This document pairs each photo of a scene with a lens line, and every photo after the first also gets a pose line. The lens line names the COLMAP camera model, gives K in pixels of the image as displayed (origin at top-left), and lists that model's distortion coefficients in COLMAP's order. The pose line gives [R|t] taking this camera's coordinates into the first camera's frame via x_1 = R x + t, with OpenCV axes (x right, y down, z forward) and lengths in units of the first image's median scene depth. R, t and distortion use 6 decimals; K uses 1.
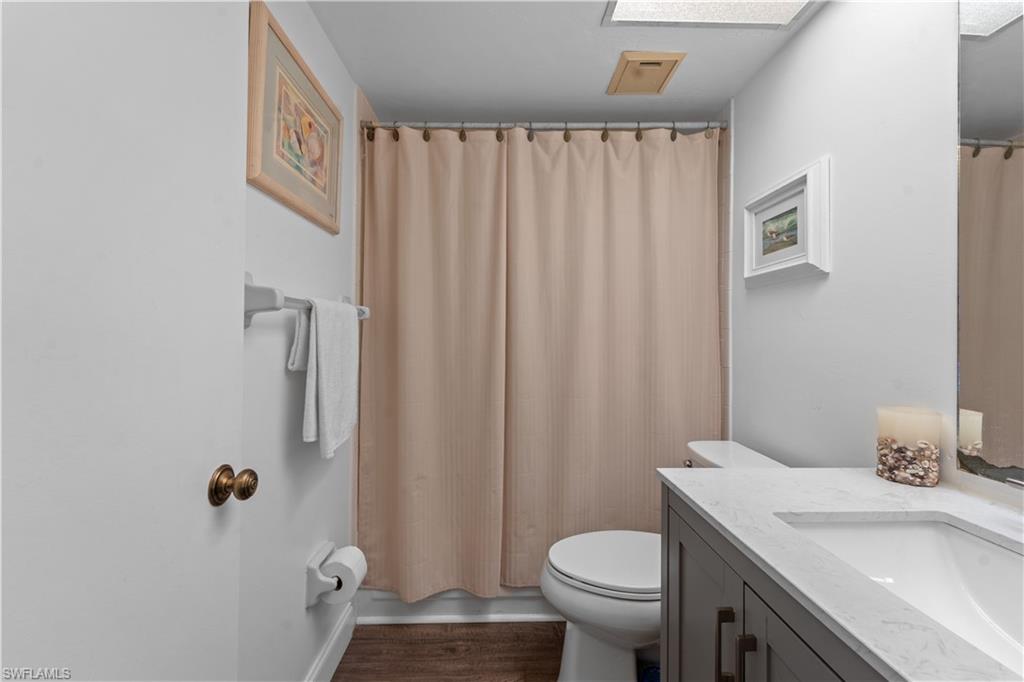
lens RADIAL K [[417.9, 0, 513.4], [0, 417.9, 334.3], [0, 0, 1]] dist [0.002154, -0.002065]
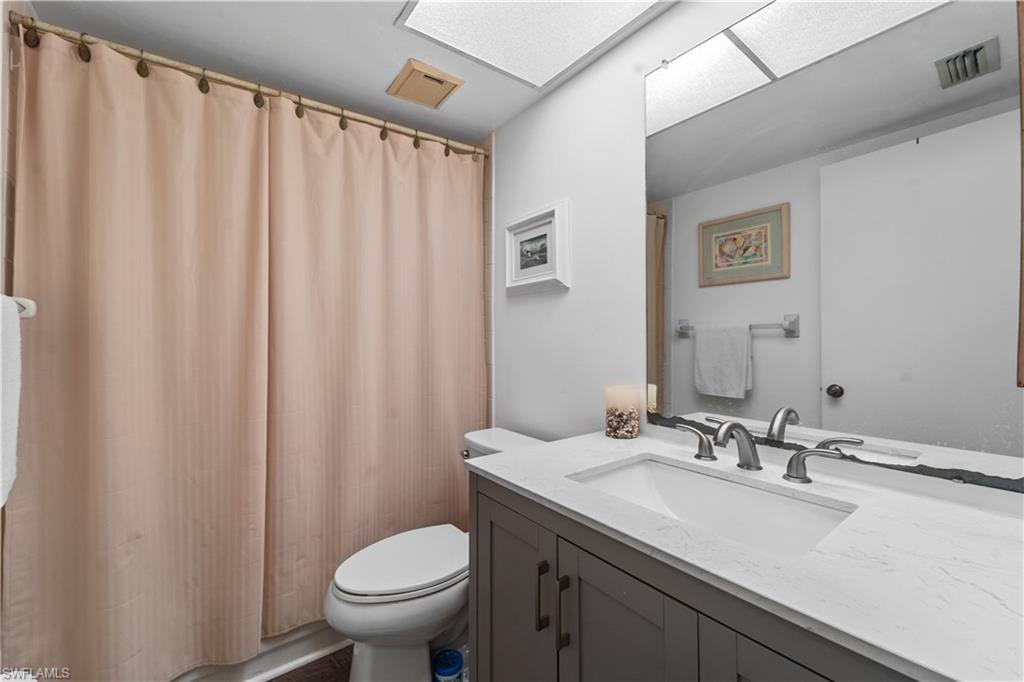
lens RADIAL K [[417.9, 0, 519.4], [0, 417.9, 333.5], [0, 0, 1]] dist [0.002154, -0.002065]
pose [[0.812467, -0.007167, 0.582963, -0.104069], [0.010685, 0.999940, -0.002599, -0.001560], [-0.582909, 0.008341, 0.812494, 0.021965]]
